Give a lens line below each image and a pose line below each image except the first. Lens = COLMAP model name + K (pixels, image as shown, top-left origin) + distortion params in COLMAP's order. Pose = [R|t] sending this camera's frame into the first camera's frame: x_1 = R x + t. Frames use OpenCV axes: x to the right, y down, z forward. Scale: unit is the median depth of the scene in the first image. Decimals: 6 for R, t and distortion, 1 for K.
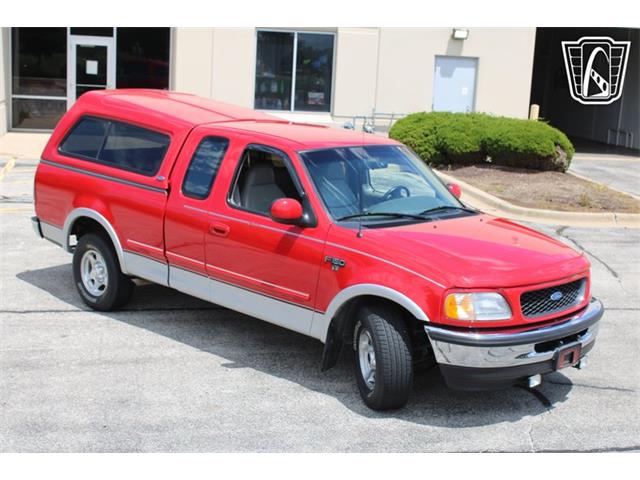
lens RADIAL K [[988.2, 0, 319.3], [0, 988.2, 254.9], [0, 0, 1]] dist [0.000554, 0.002954]
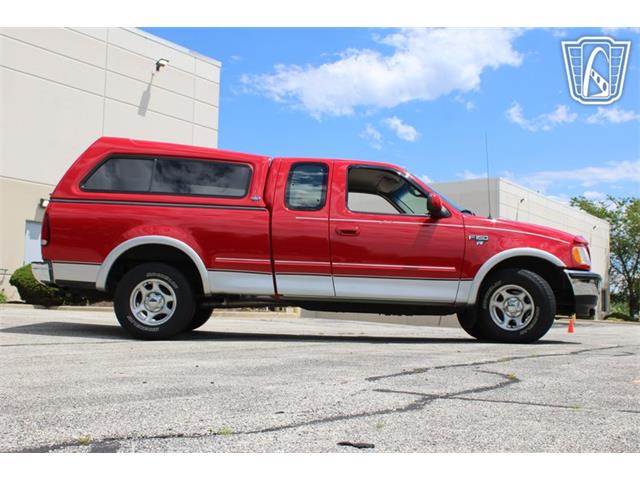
lens RADIAL K [[790.9, 0, 323.1], [0, 790.9, 249.2], [0, 0, 1]] dist [-0.020315, -0.021904]
pose [[0.712724, 0.024009, 0.701034, -0.678577], [0.155305, 0.969209, -0.191089, 0.148519], [-0.684036, 0.245068, 0.687049, 0.325575]]
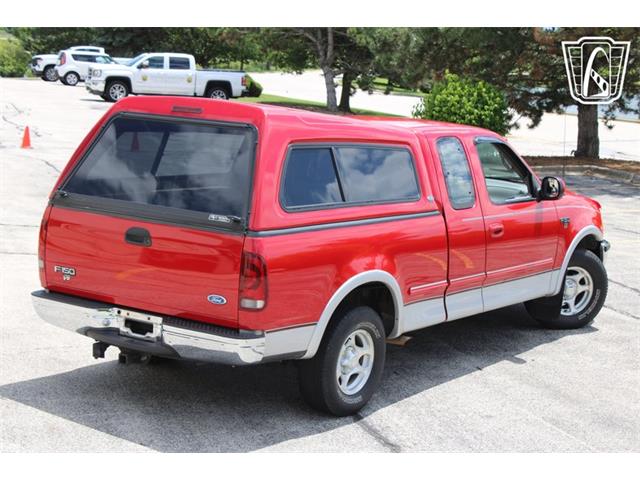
lens RADIAL K [[1336.3, 0, 320.0], [0, 1336.3, 240.0], [0, 0, 1]] dist [0.014503, -0.070832]
pose [[-0.142850, -0.204565, 0.968373, -1.142285], [0.152175, 0.962234, 0.225716, -0.287276], [-0.977976, 0.179606, -0.106326, 1.128533]]
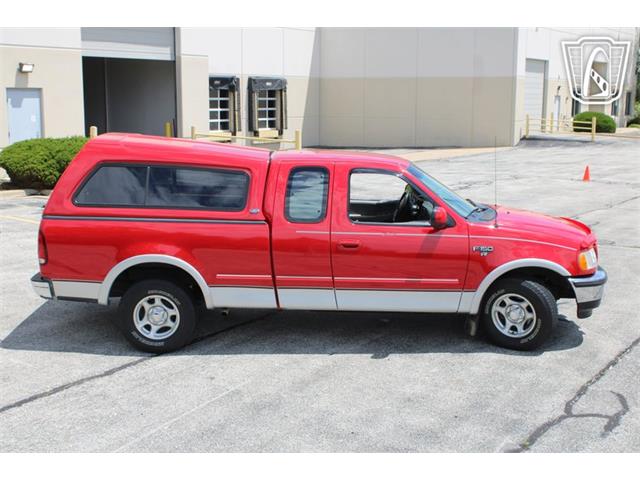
lens RADIAL K [[831.7, 0, 320.0], [0, 831.7, 240.0], [0, 0, 1]] dist [-0.013628, -0.002910]
pose [[0.715223, -0.166372, 0.678805, -0.681095], [0.170418, 0.983452, 0.061478, -0.084191], [-0.677800, 0.071710, 0.731740, 0.267746]]
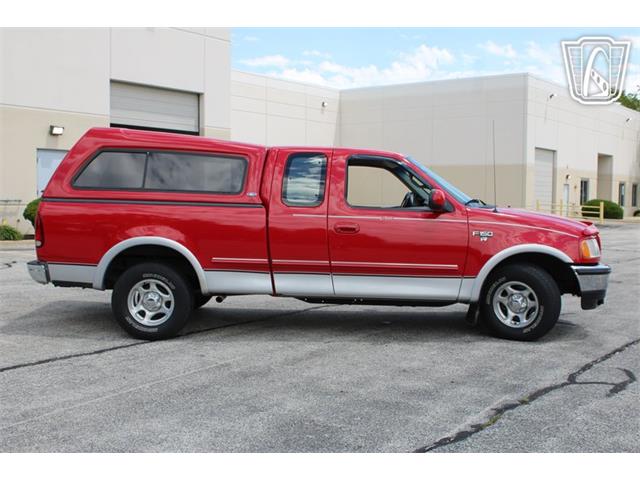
lens RADIAL K [[790.9, 0, 323.1], [0, 790.9, 249.2], [0, 0, 1]] dist [-0.020315, -0.021904]
pose [[0.733275, -0.085585, 0.674524, -0.641477], [0.162842, 0.985280, -0.052012, 0.035635], [-0.660144, 0.147980, 0.736419, 0.300565]]
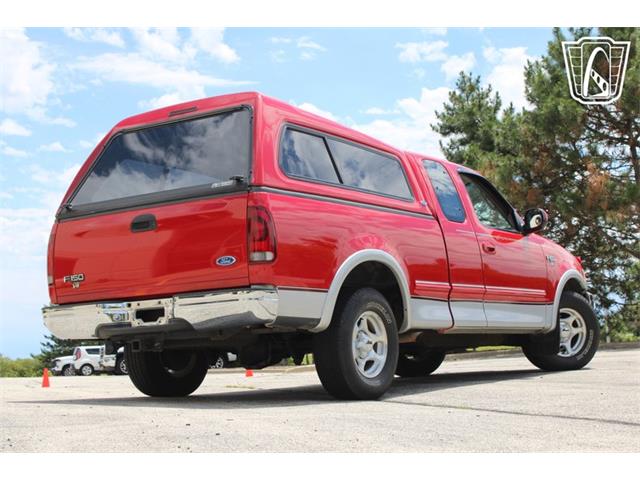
lens RADIAL K [[1154.1, 0, 320.0], [0, 1154.1, 240.0], [0, 0, 1]] dist [-0.012146, -0.032934]
pose [[-0.164464, 0.057239, 0.984721, -1.045499], [0.247106, 0.968872, -0.015047, -0.050267], [-0.954929, 0.240856, -0.173488, 1.176919]]
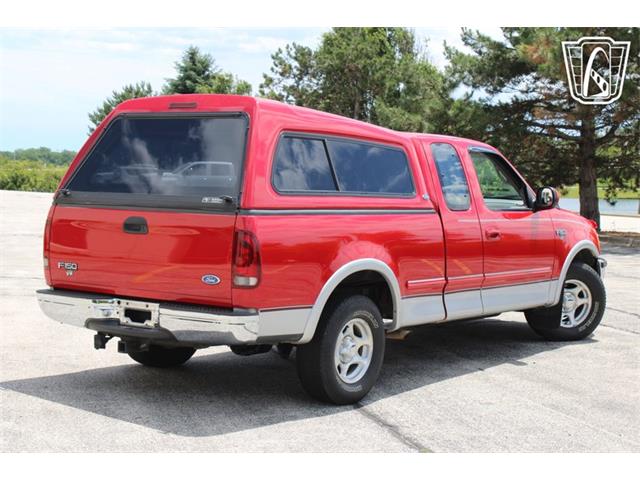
lens RADIAL K [[1195.5, 0, 320.0], [0, 1195.5, 240.0], [0, 0, 1]] dist [-0.015761, 0.001160]
pose [[-0.117505, -0.114658, 0.986431, -1.078986], [0.181776, 0.974047, 0.134872, -0.182102], [-0.976294, 0.195158, -0.093613, 1.107047]]
